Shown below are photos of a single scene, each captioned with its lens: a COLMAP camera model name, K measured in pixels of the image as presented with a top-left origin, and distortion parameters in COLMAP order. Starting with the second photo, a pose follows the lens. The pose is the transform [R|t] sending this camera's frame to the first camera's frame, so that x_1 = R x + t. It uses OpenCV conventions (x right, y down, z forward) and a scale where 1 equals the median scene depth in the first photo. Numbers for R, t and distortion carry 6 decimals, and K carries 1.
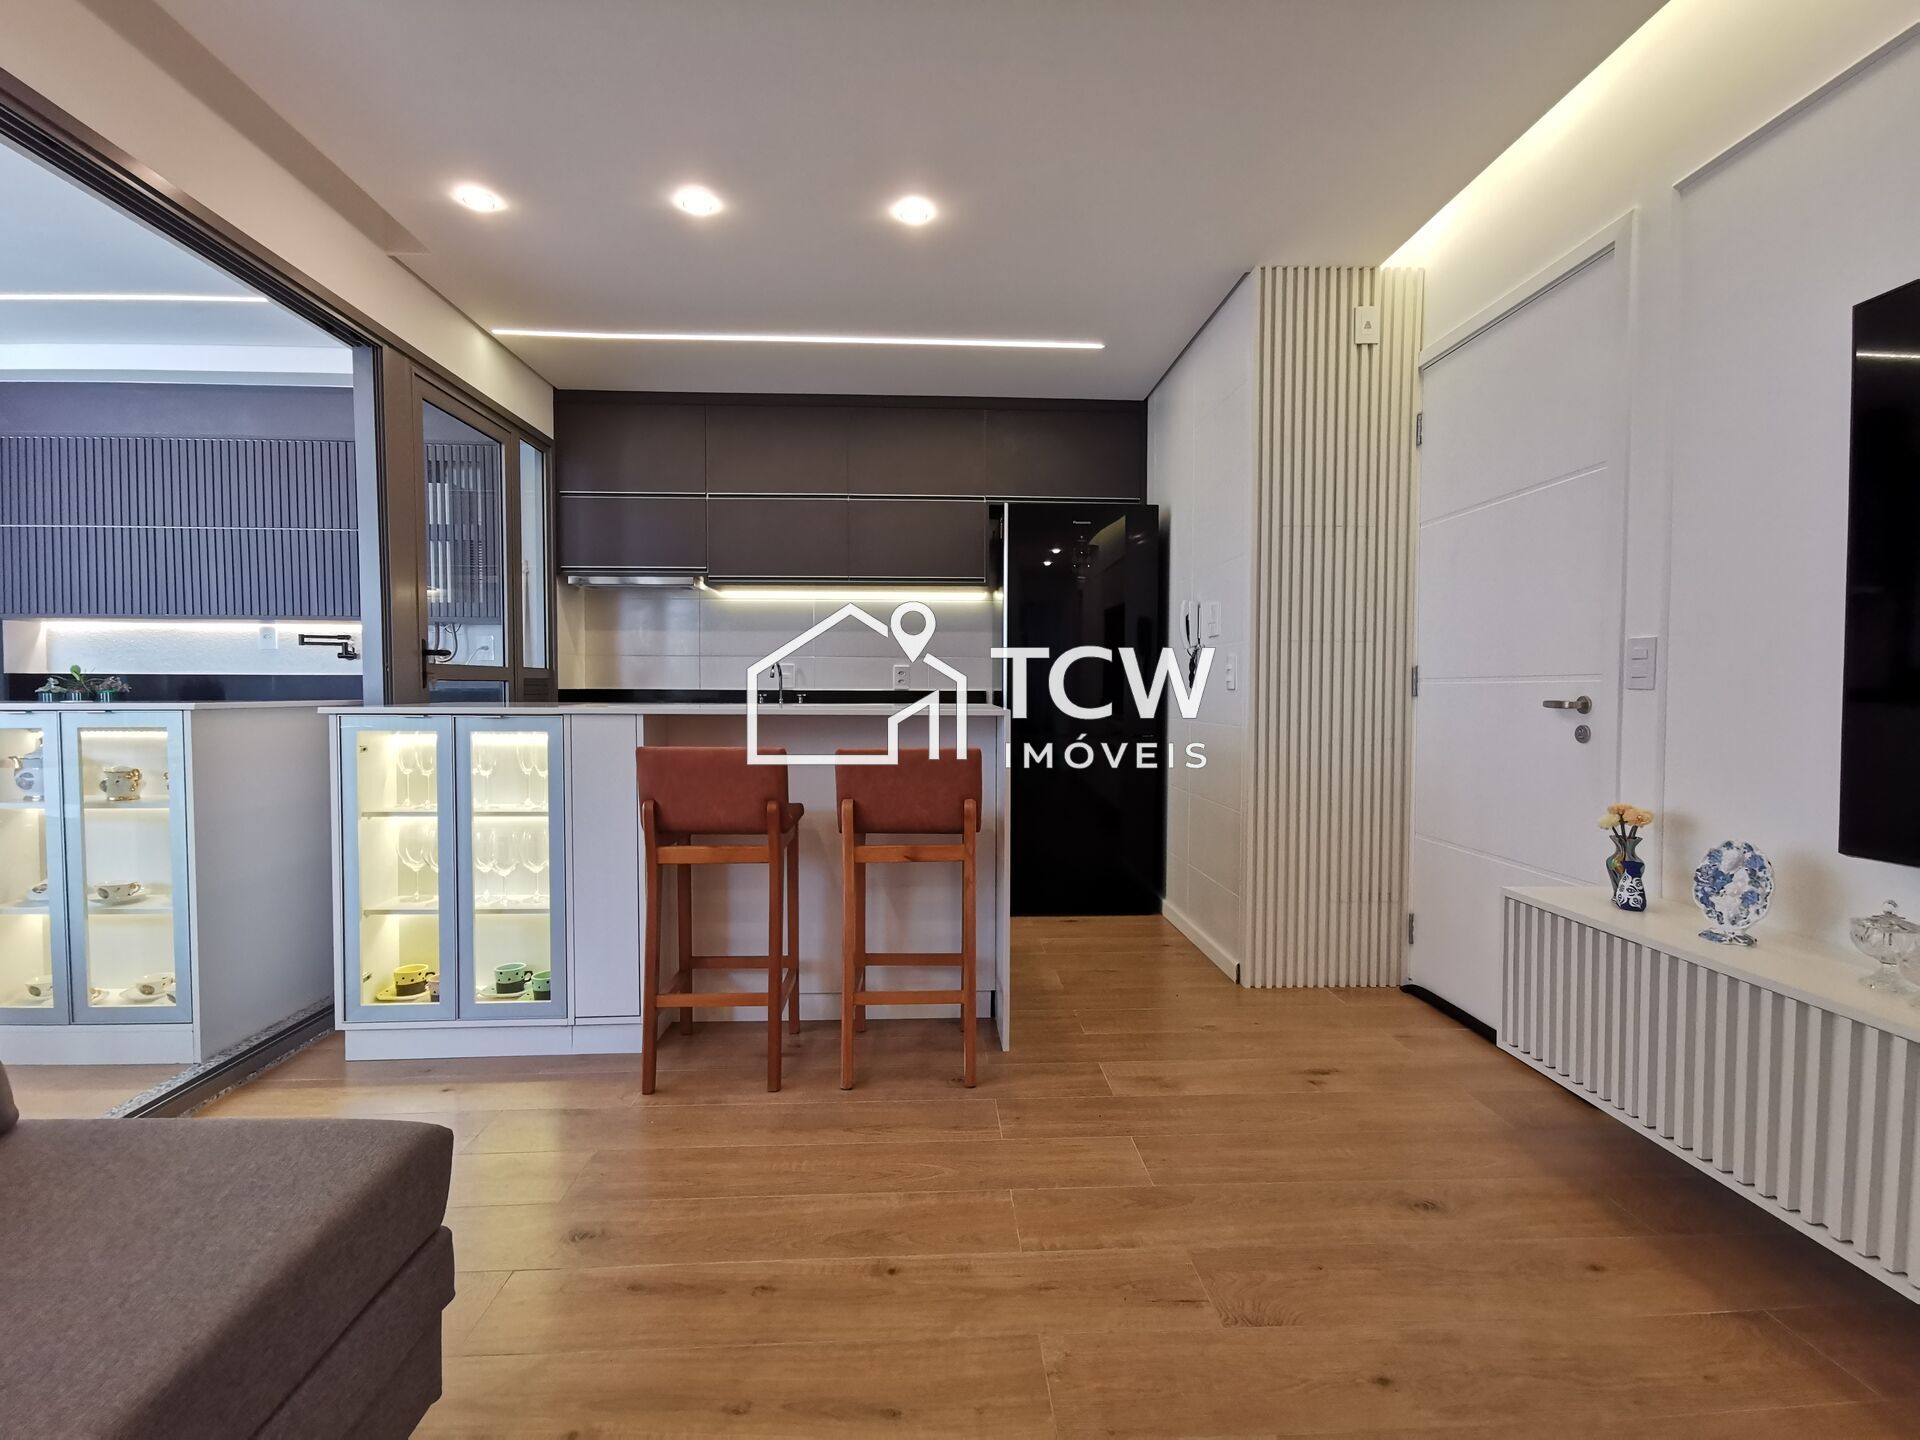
lens RADIAL K [[884.7, 0, 961.1], [0, 884.7, 719.8], [0, 0, 1]] dist [0.016680, -0.006523]
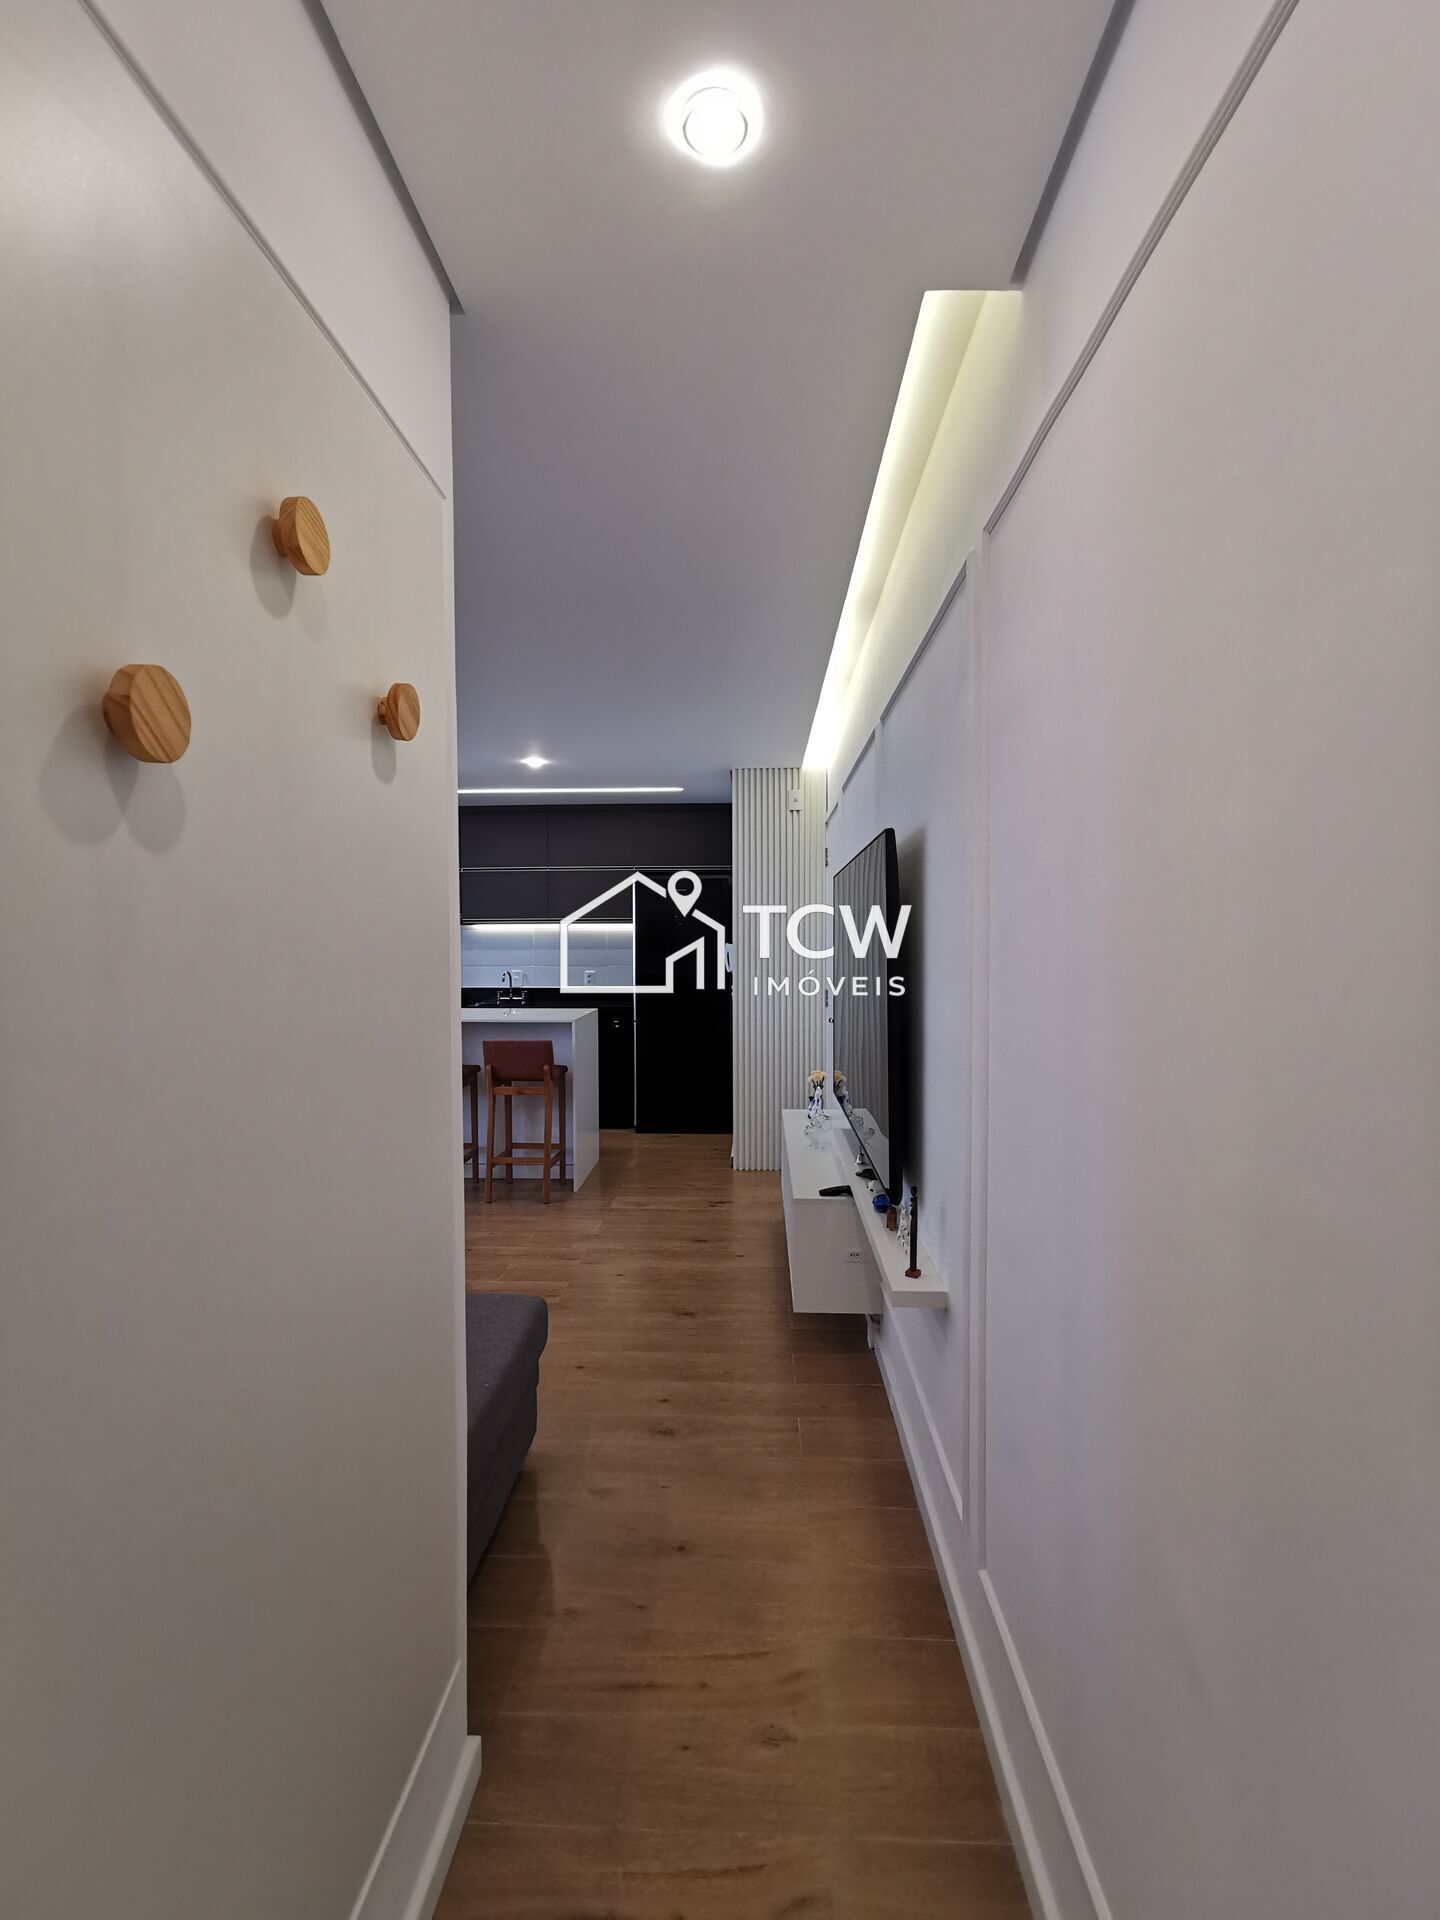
lens RADIAL K [[884.7, 0, 711.0], [0, 884.7, 961.2], [0, 0, 1]] dist [0.016680, -0.006523]
pose [[0.995204, -0.002770, -0.097781, 0.680116], [0.001953, 0.999962, -0.008455, -0.153572], [0.097801, 0.008224, 0.995172, -1.171385]]
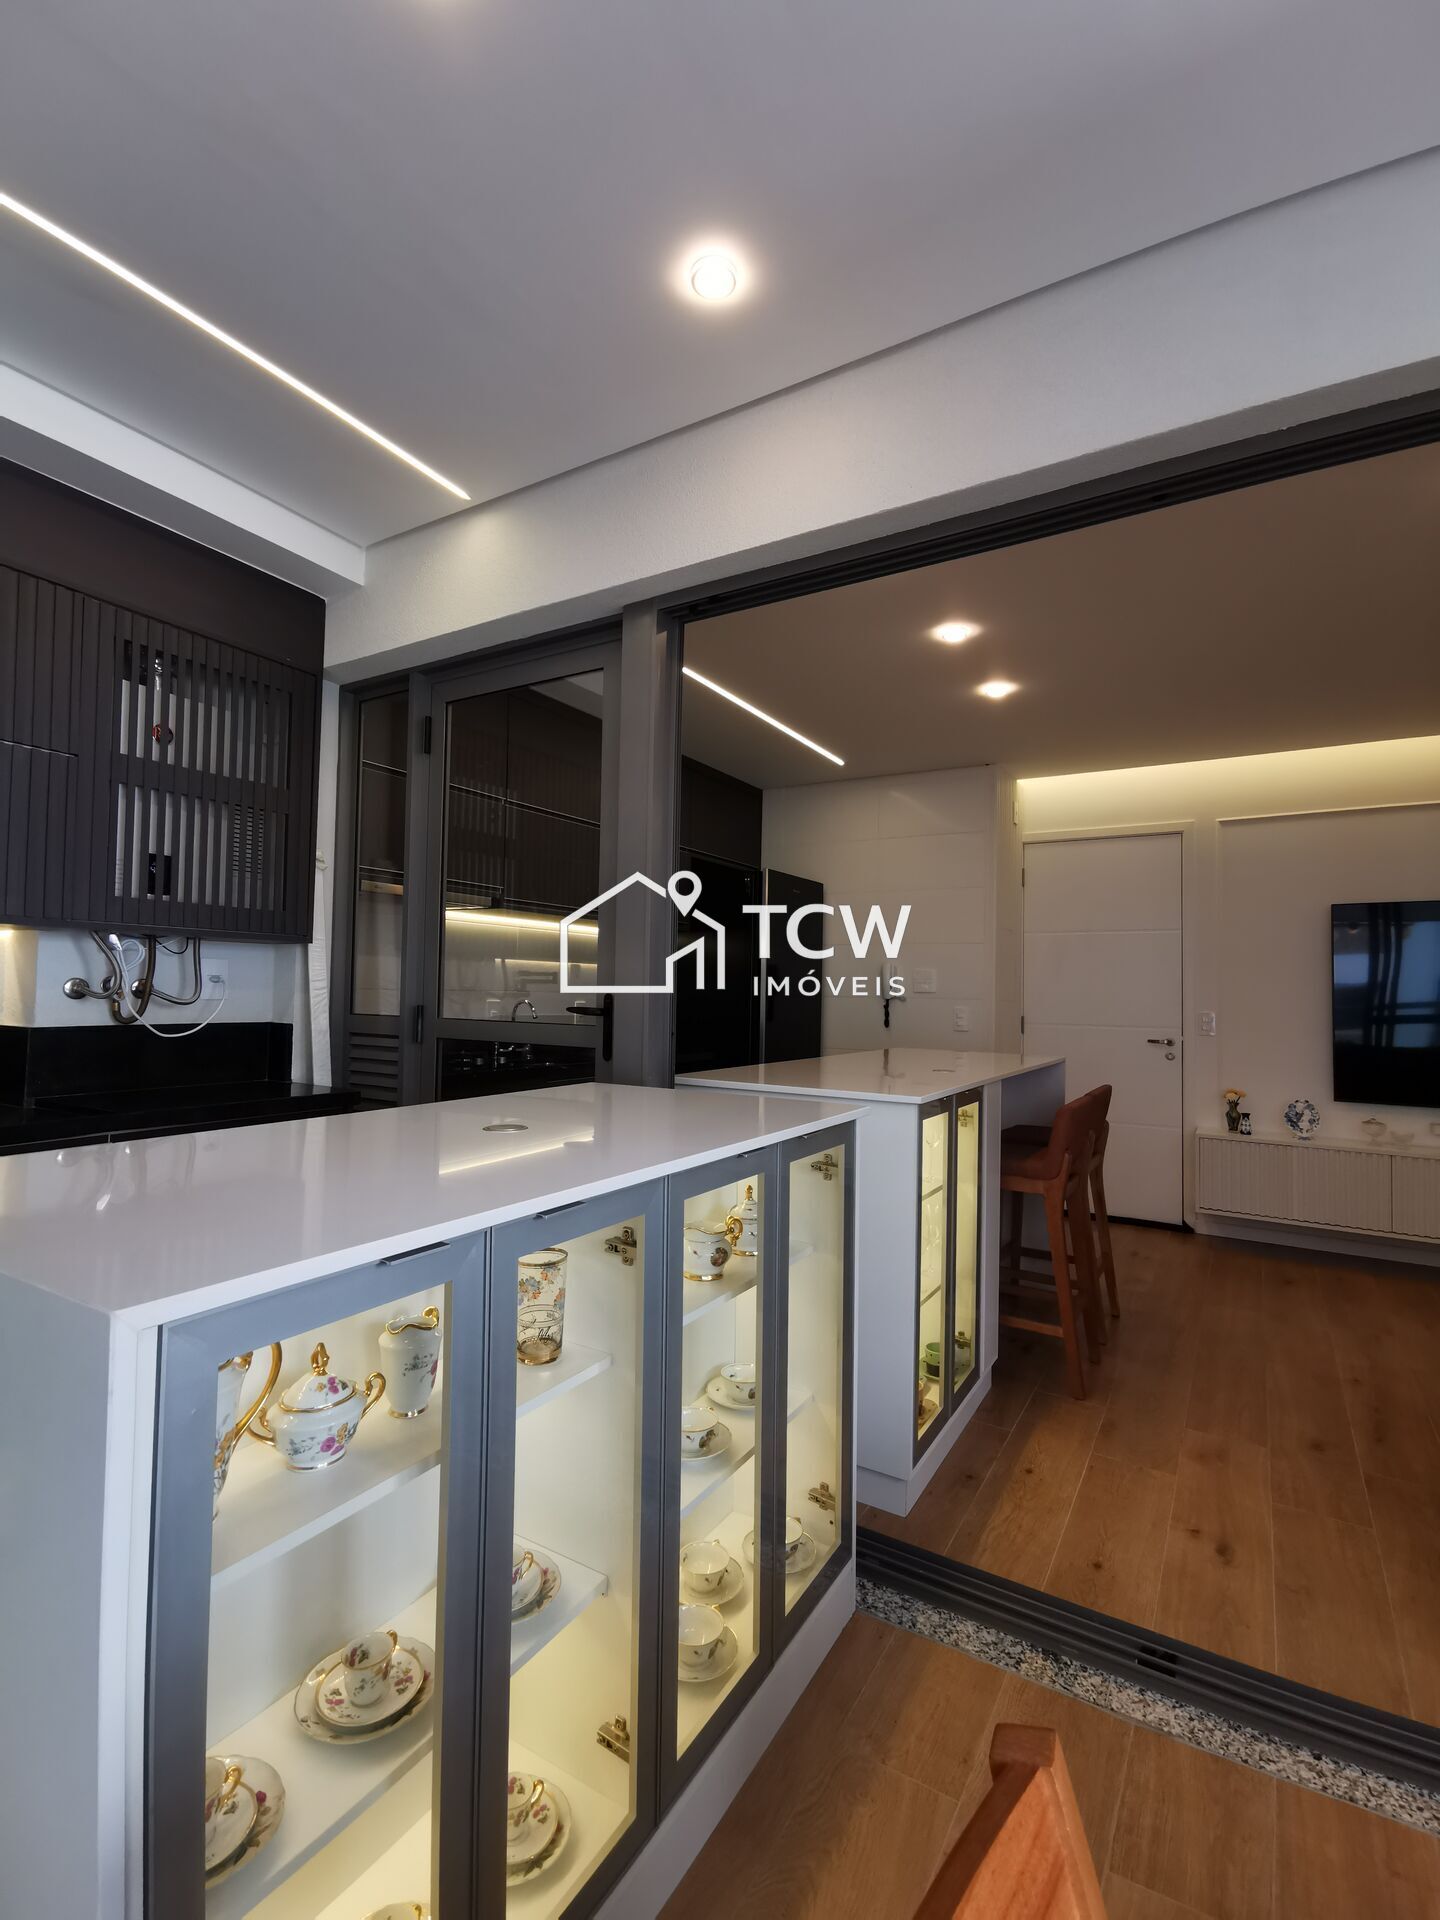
lens RADIAL K [[884.7, 0, 717.9], [0, 884.7, 963.2], [0, 0, 1]] dist [0.016680, -0.006523]
pose [[0.550149, 0.036012, 0.834290, -1.823572], [0.012500, 0.998603, -0.051347, -0.119826], [-0.834973, 0.038677, 0.548930, 0.817767]]
